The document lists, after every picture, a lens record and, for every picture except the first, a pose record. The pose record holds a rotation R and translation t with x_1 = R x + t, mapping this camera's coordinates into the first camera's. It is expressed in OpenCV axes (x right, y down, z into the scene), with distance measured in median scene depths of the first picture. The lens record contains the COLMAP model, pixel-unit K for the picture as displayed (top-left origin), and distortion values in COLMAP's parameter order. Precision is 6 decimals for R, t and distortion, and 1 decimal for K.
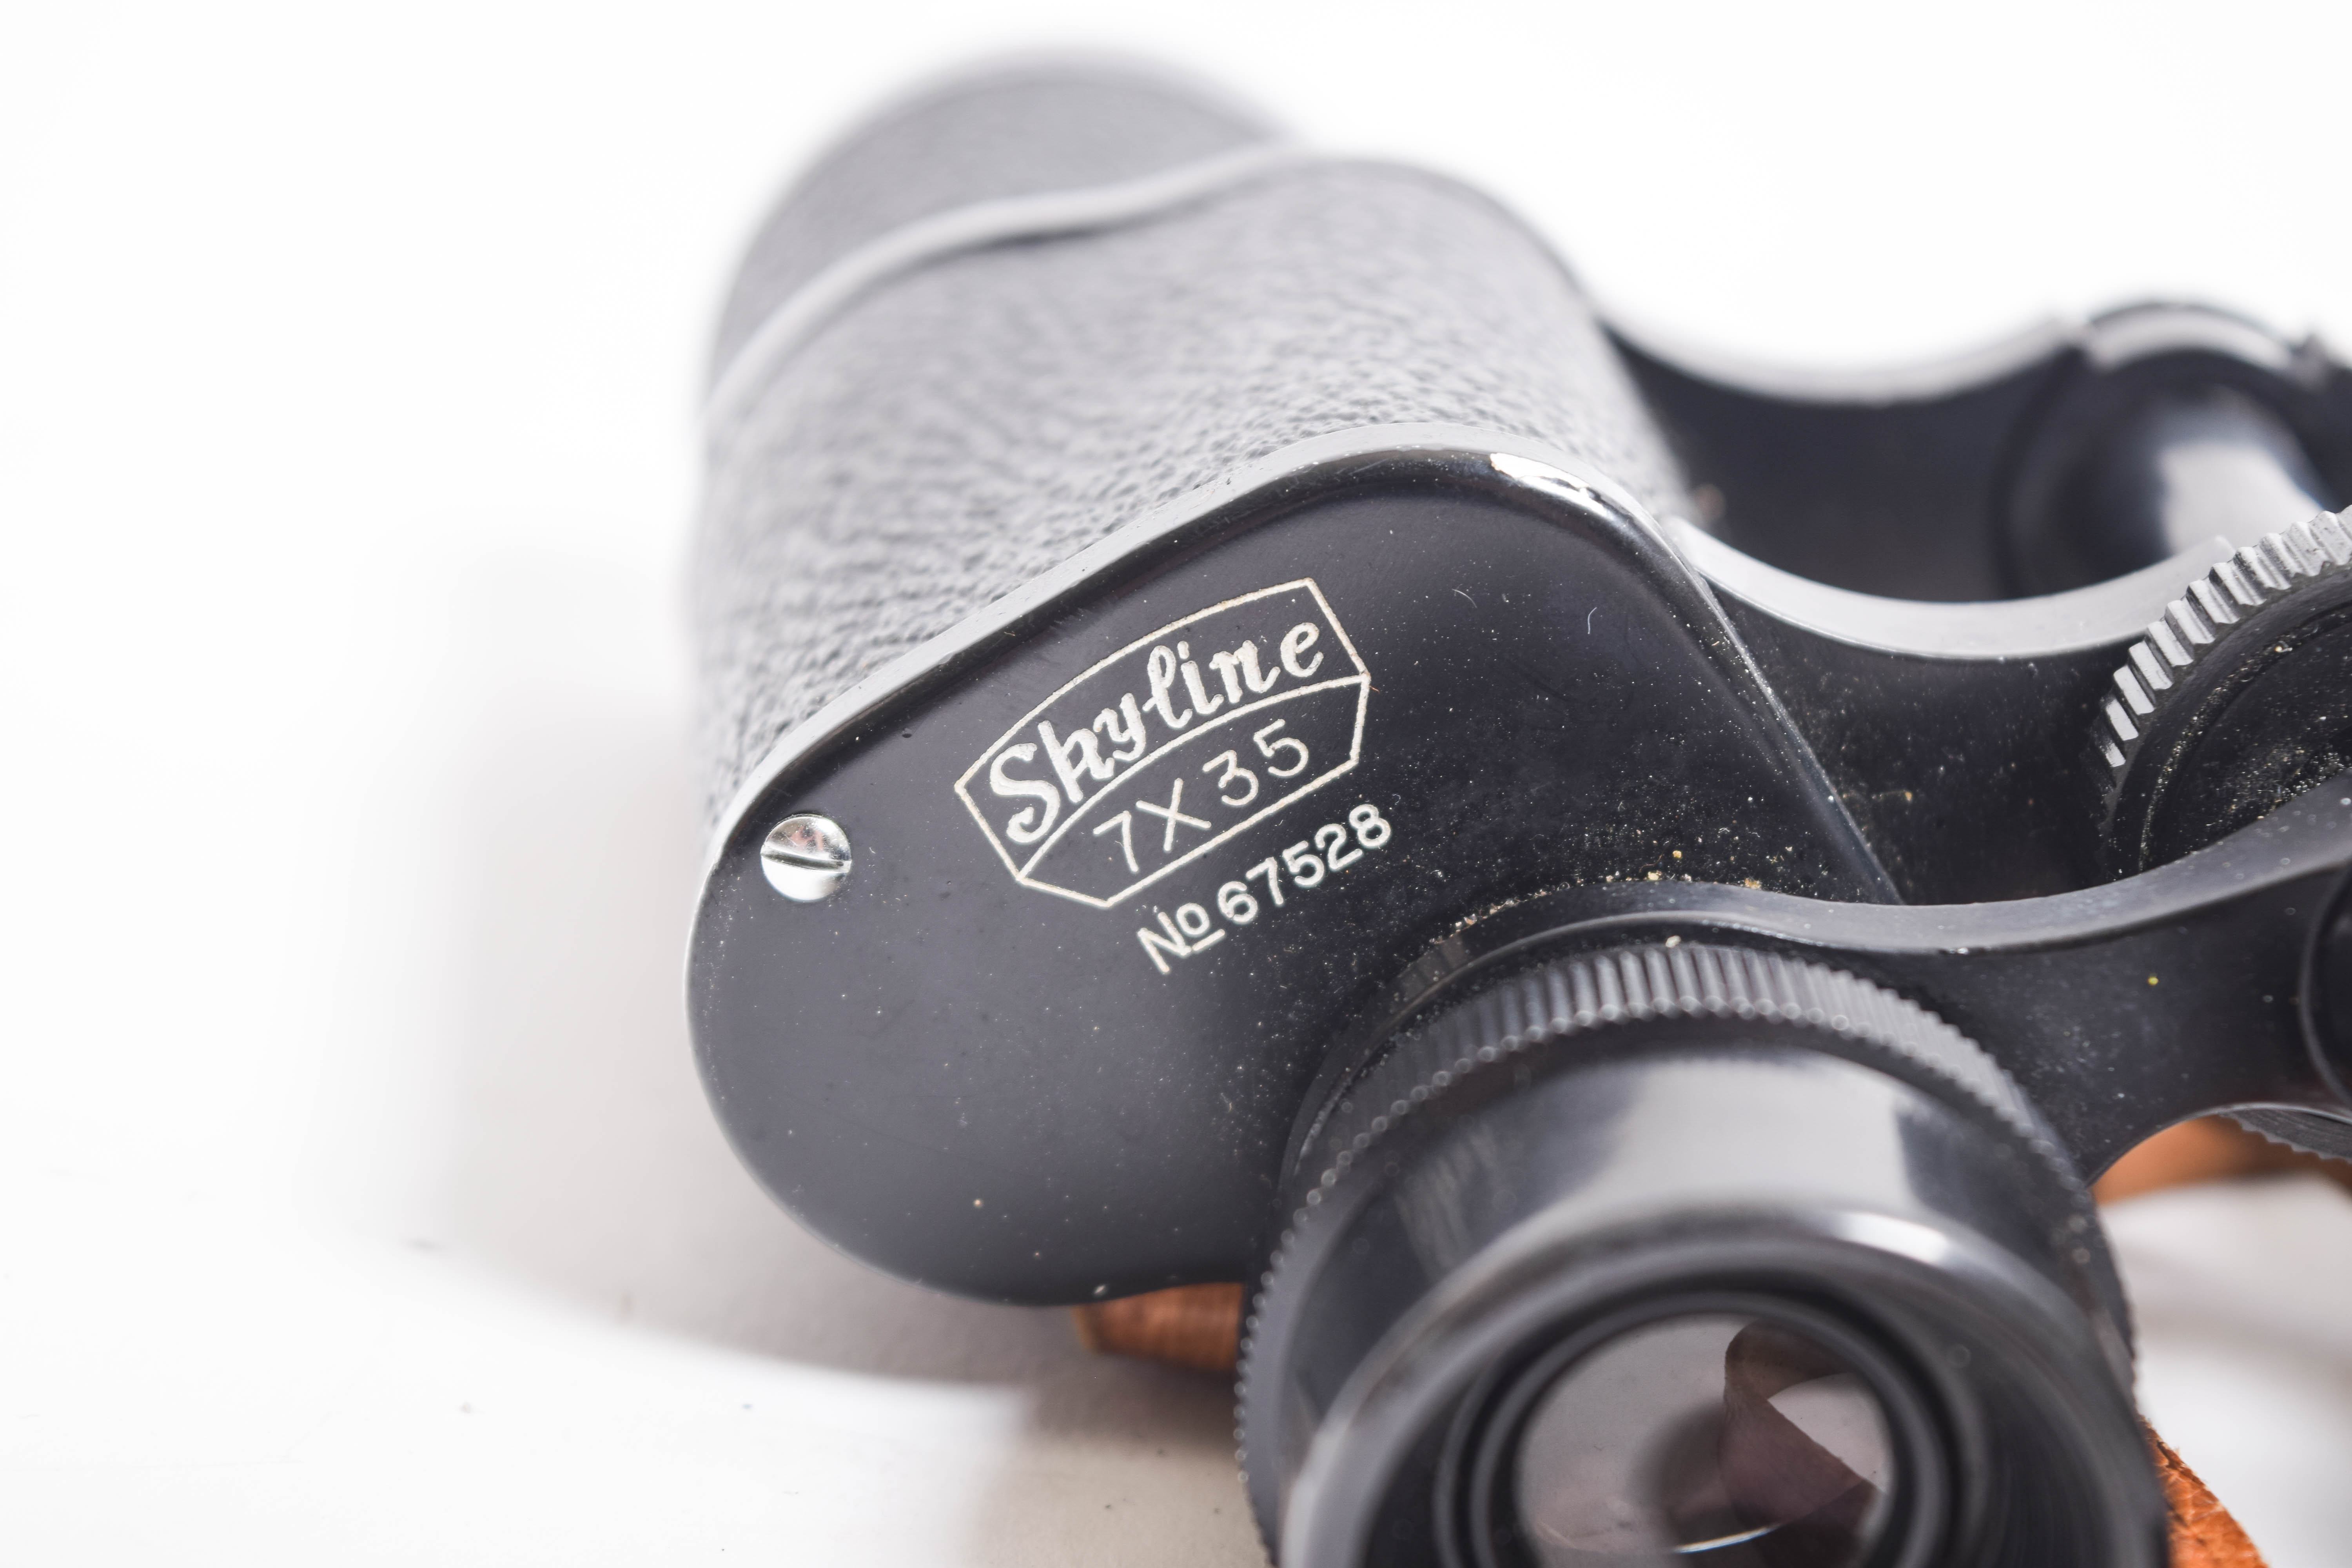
lens RADIAL K [[5302.9, 0, 1177.3], [0, 5302.9, 788.4], [0, 0, 1]] dist [-0.055627, 0.000000]
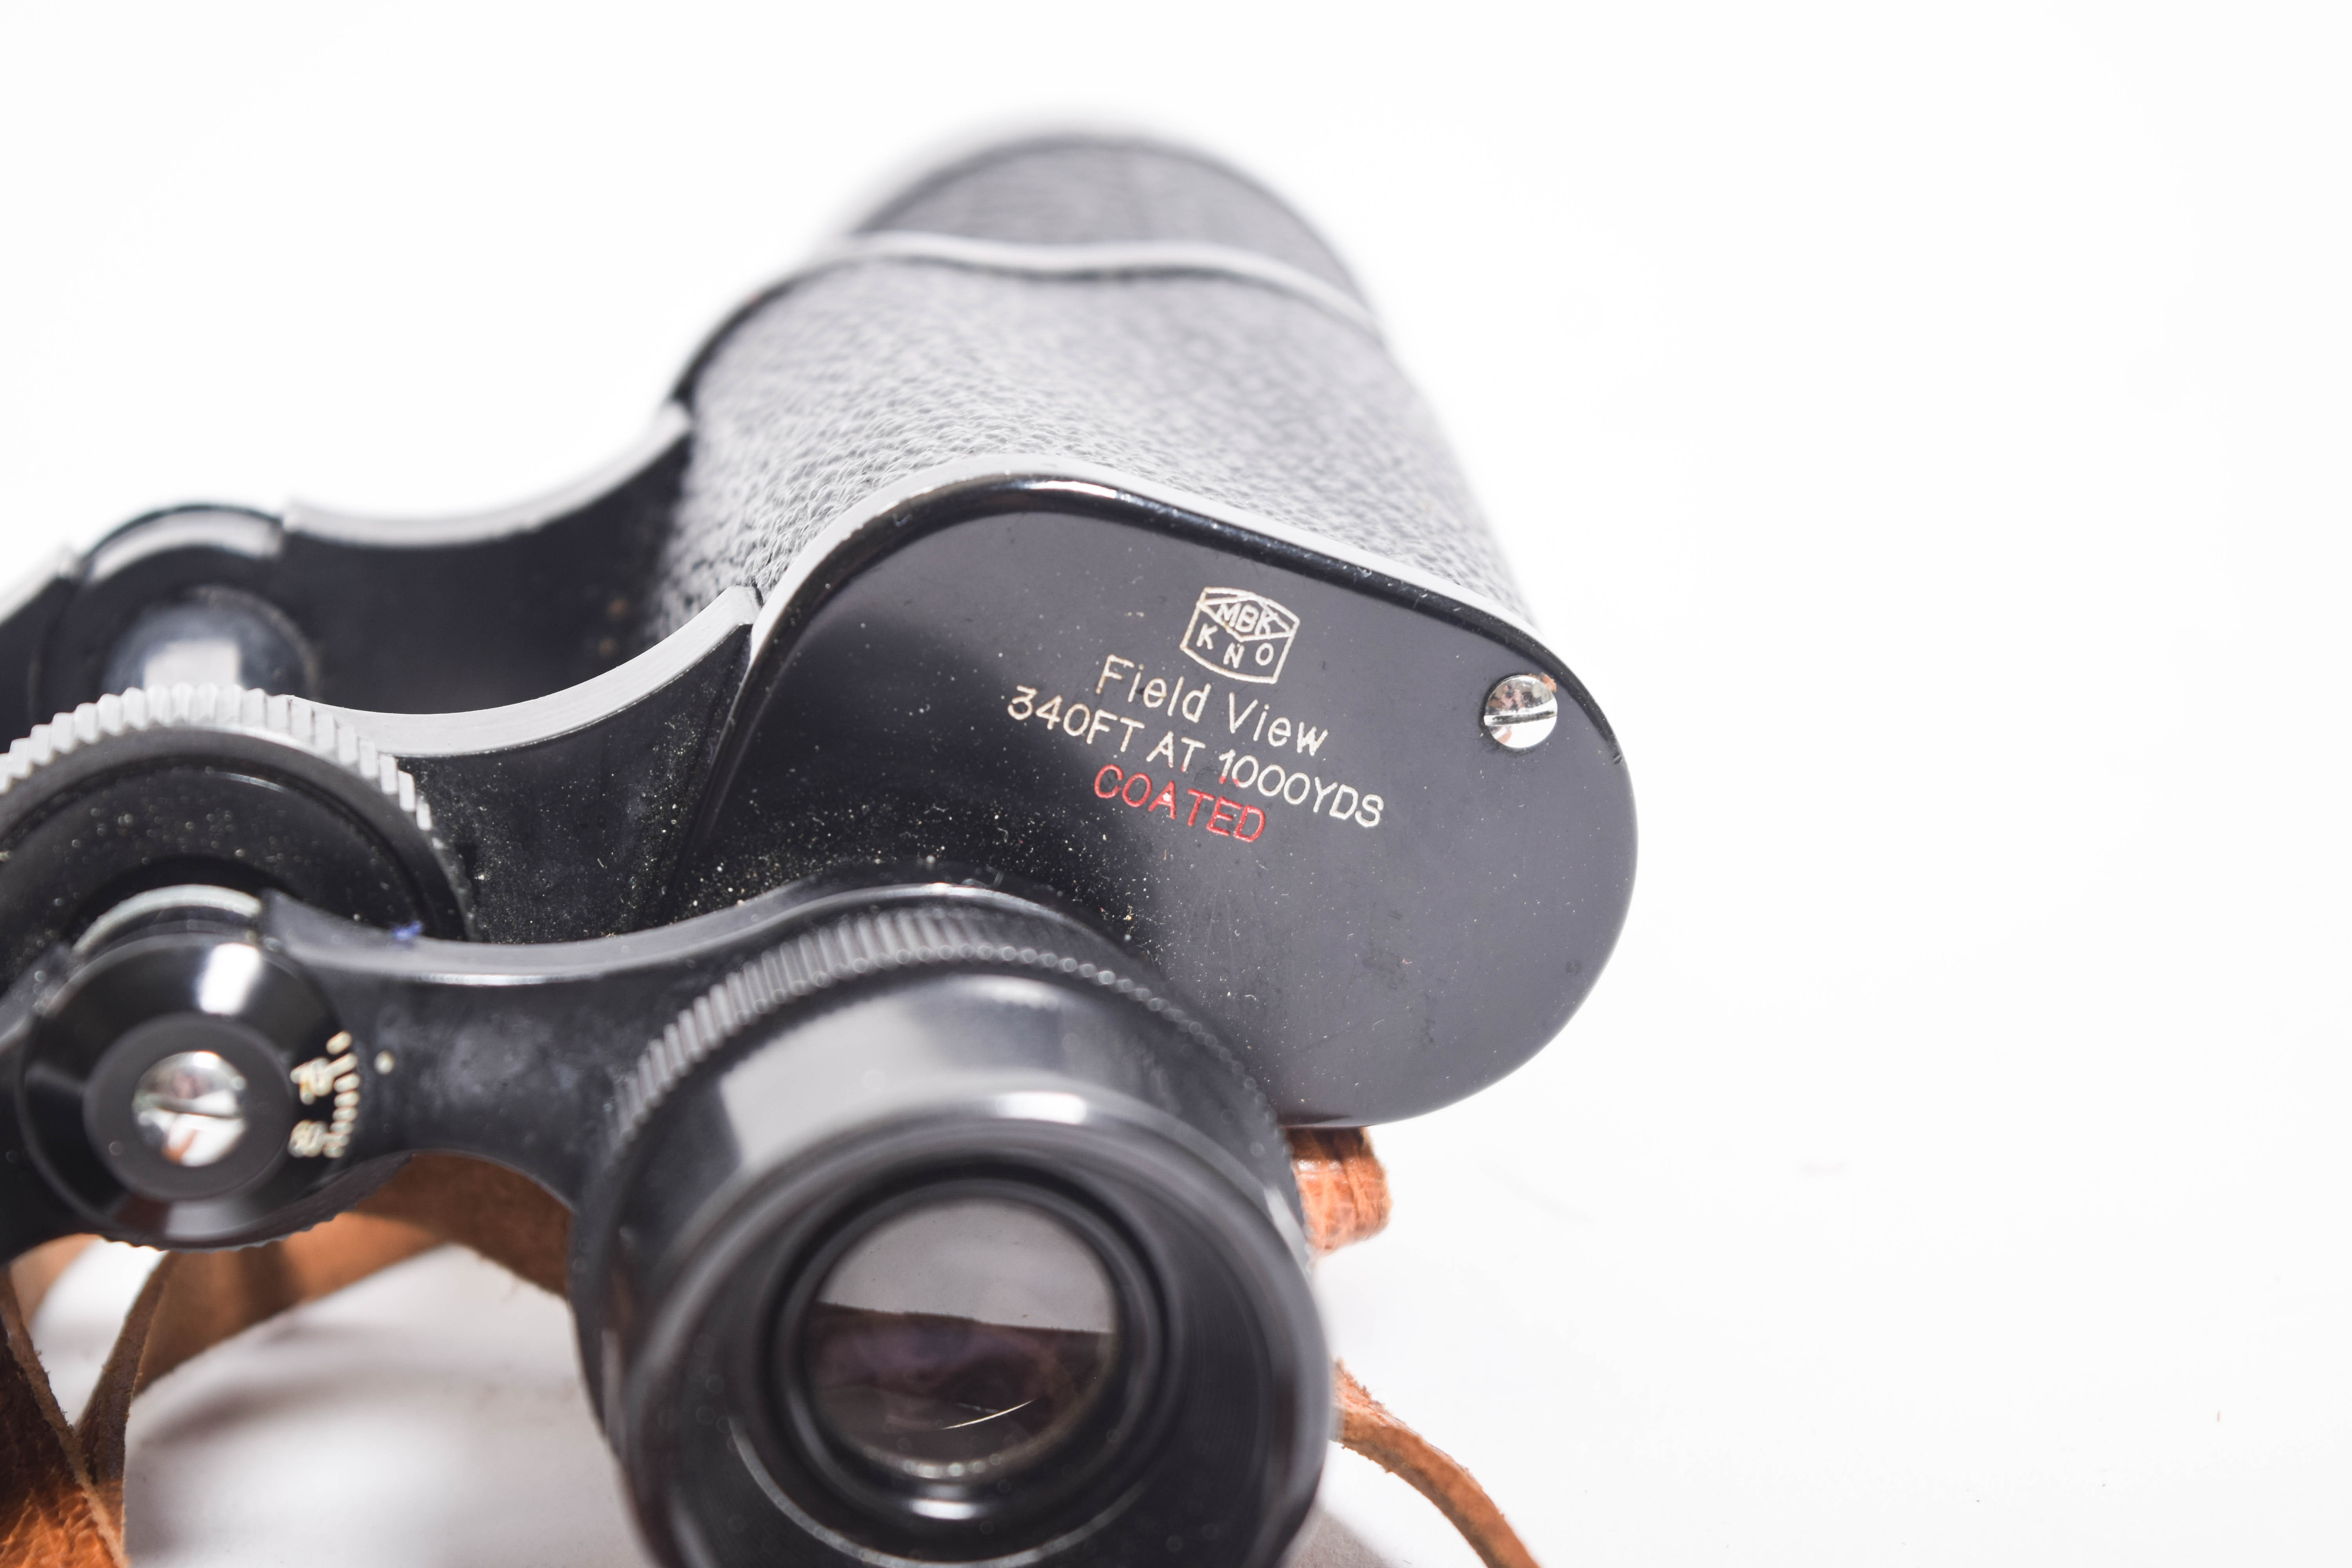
lens RADIAL K [[5302.9, 0, 1179.4], [0, 5302.9, 784.2], [0, 0, 1]] dist [-0.055627, 0.000000]
pose [[0.961618, -0.262409, 0.080202, 0.360441], [0.263116, 0.964763, 0.001822, 0.024398], [-0.077854, 0.019351, 0.996777, -0.188309]]
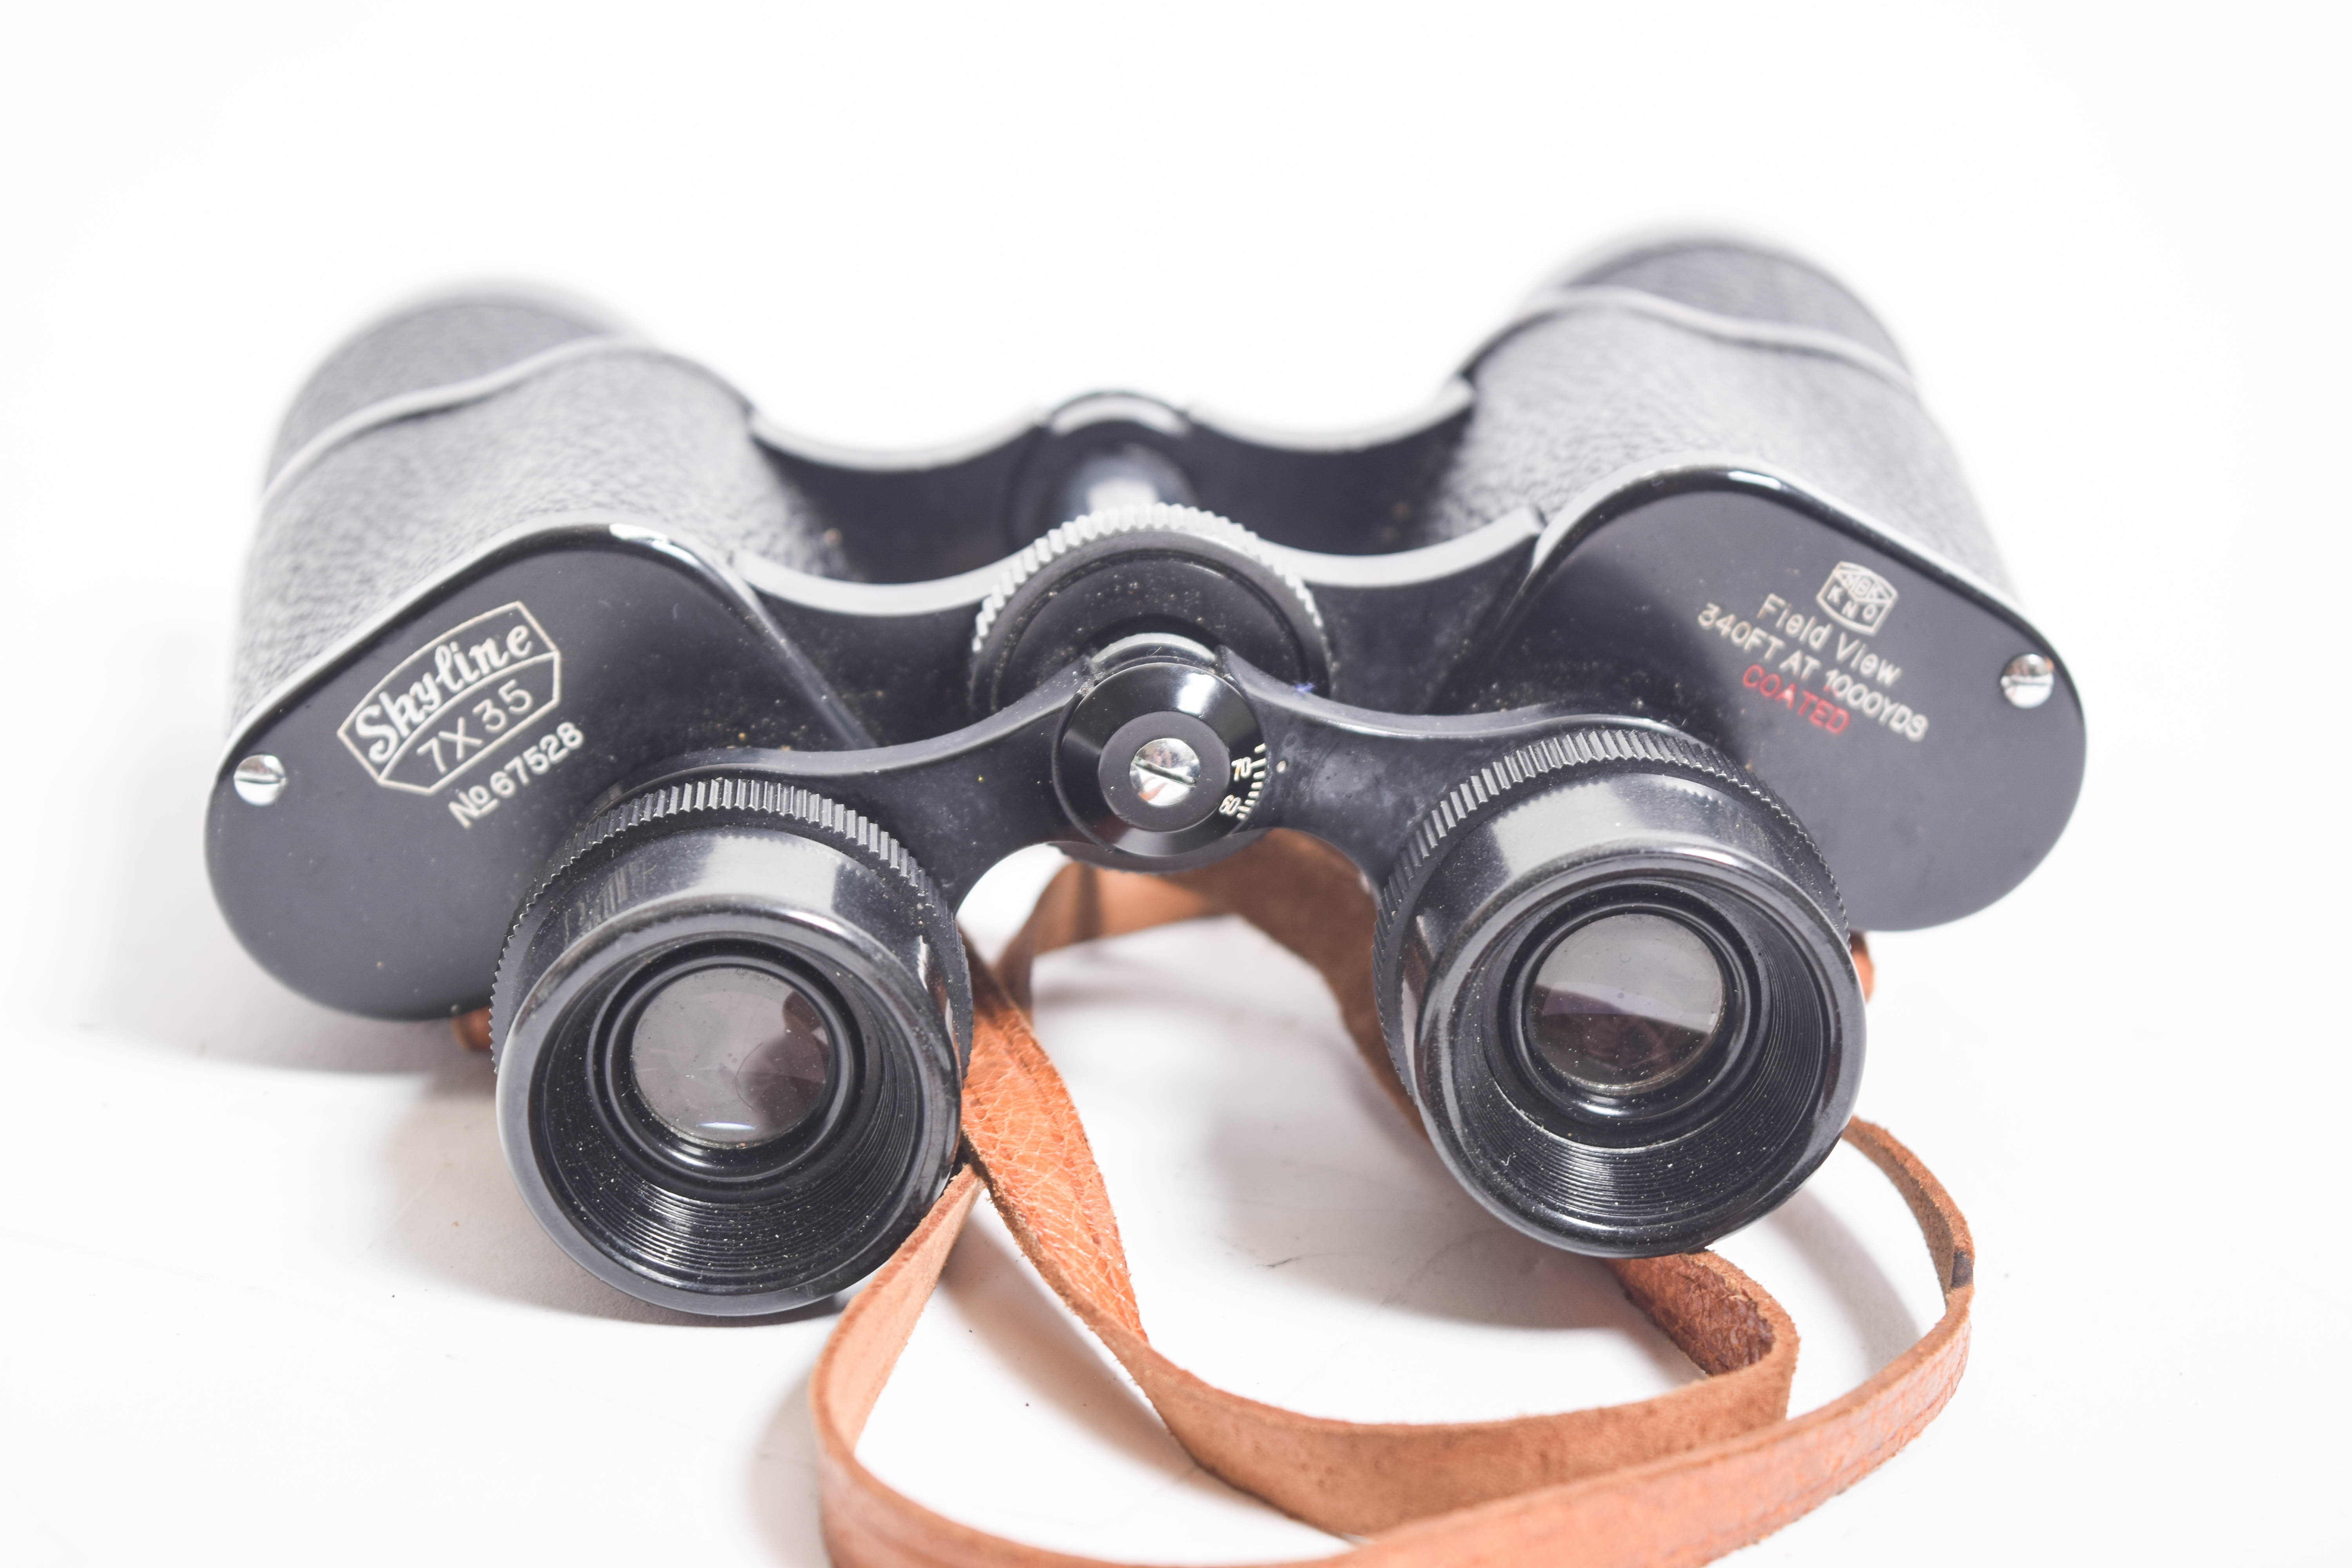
lens RADIAL K [[4789.1, 0, 1170.8], [0, 4789.1, 777.7], [0, 0, 1]] dist [-0.061267, 0.000000]
pose [[0.995911, -0.086677, 0.025482, 0.196505], [0.086796, 0.996220, -0.003610, 0.045032], [-0.025072, 0.005807, 0.999669, -0.634021]]
